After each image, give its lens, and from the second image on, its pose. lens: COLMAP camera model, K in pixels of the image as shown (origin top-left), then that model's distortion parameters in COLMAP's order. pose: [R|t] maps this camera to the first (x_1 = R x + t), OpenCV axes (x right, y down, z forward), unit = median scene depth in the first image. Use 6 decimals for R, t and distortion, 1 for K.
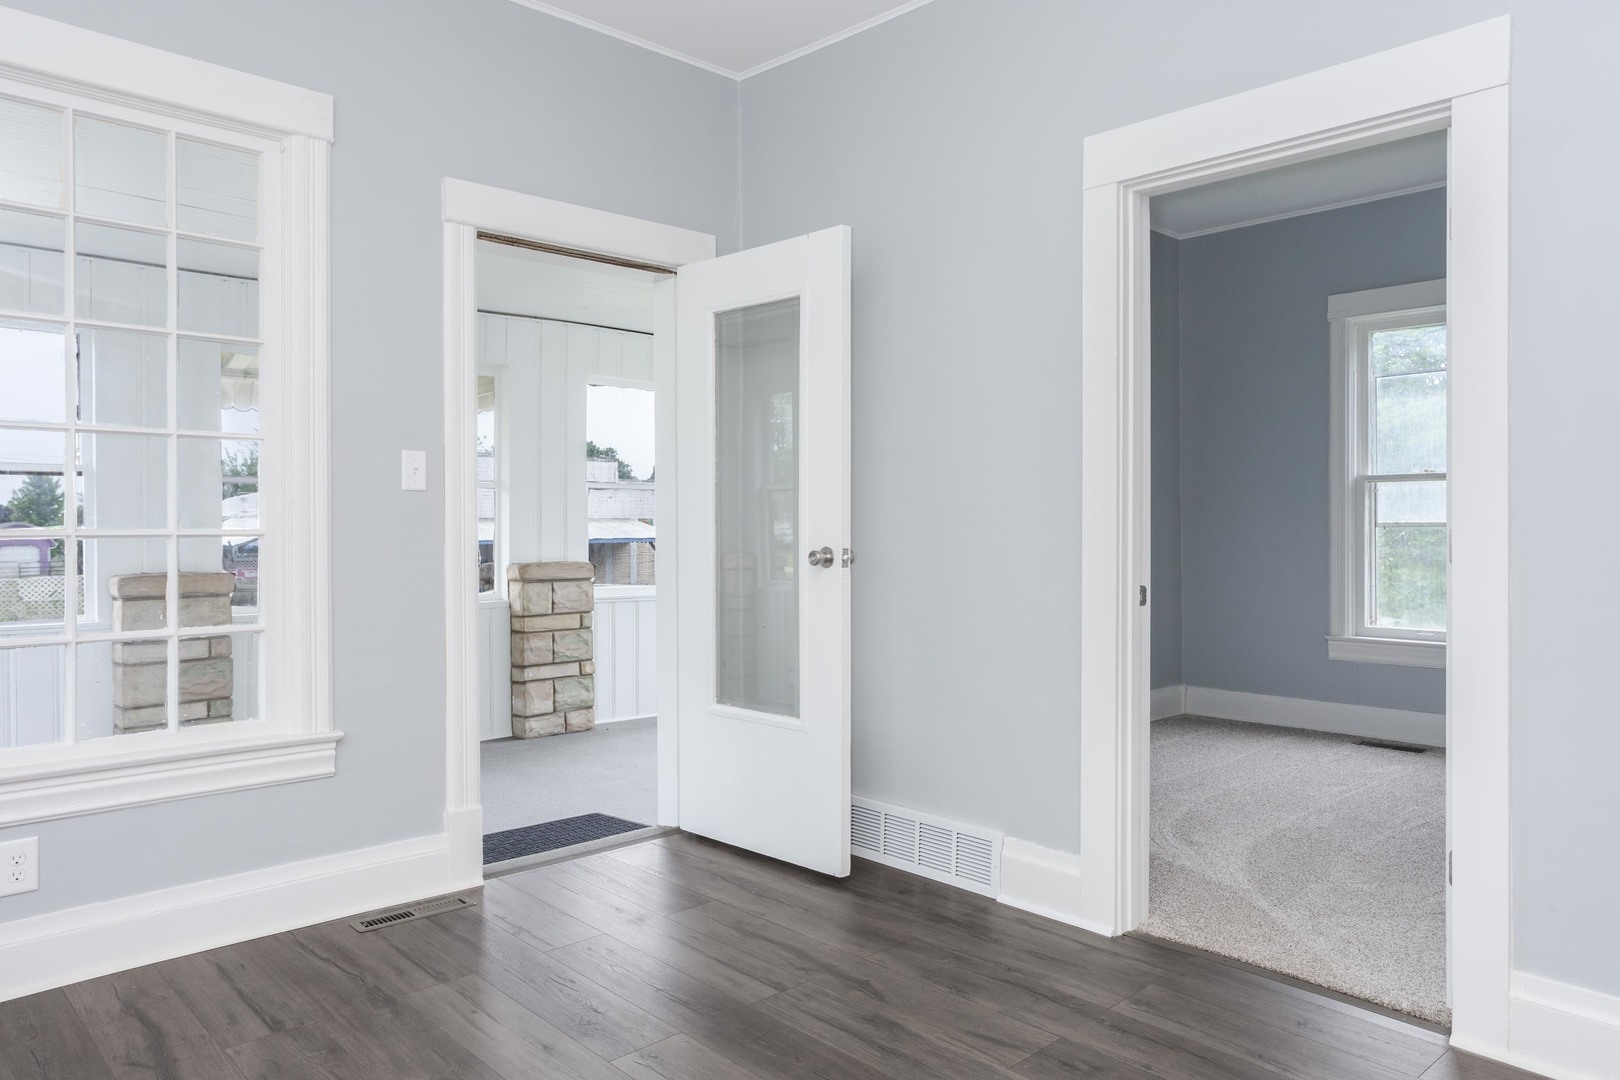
lens RADIAL K [[1116.4, 0, 810.7], [0, 1116.4, 534.1], [0, 0, 1]] dist [-0.014973, 0.026837]
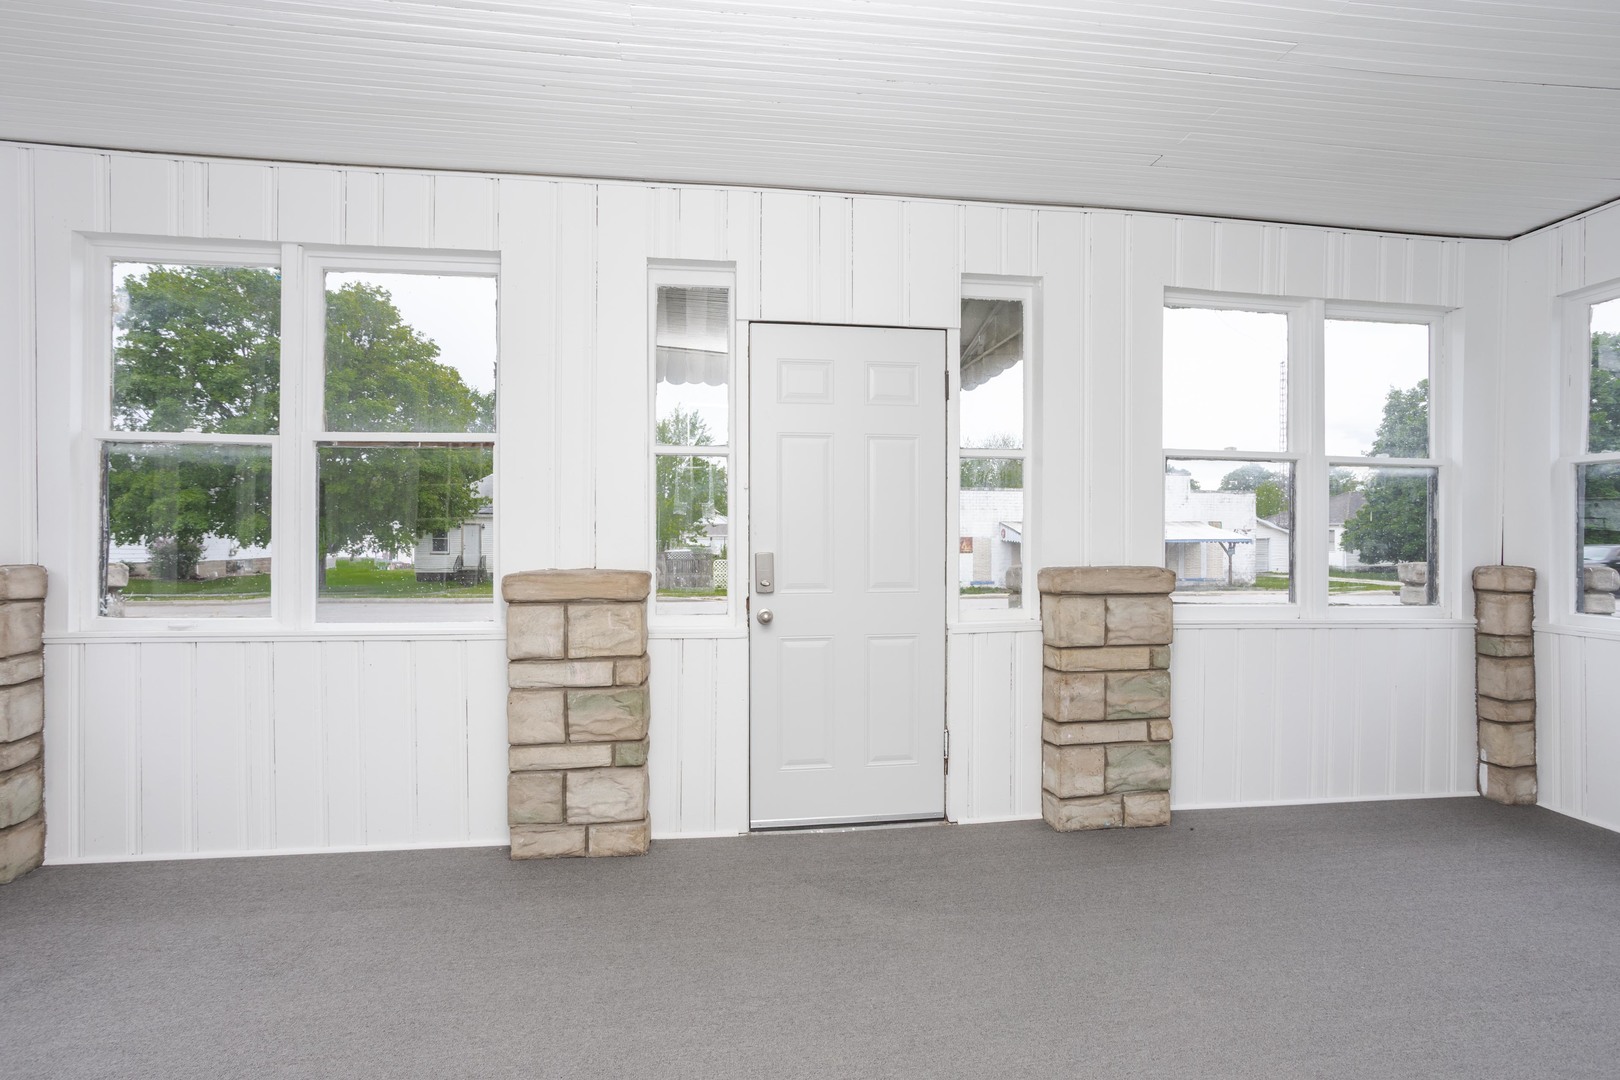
lens RADIAL K [[789.2, 0, 806.8], [0, 789.2, 538.1], [0, 0, 1]] dist [-0.022612, 0.002721]
pose [[0.811969, 0.009891, -0.583616, -0.232819], [-0.007359, 0.999950, 0.006708, 0.014277], [0.583654, -0.001152, 0.812002, 1.159246]]
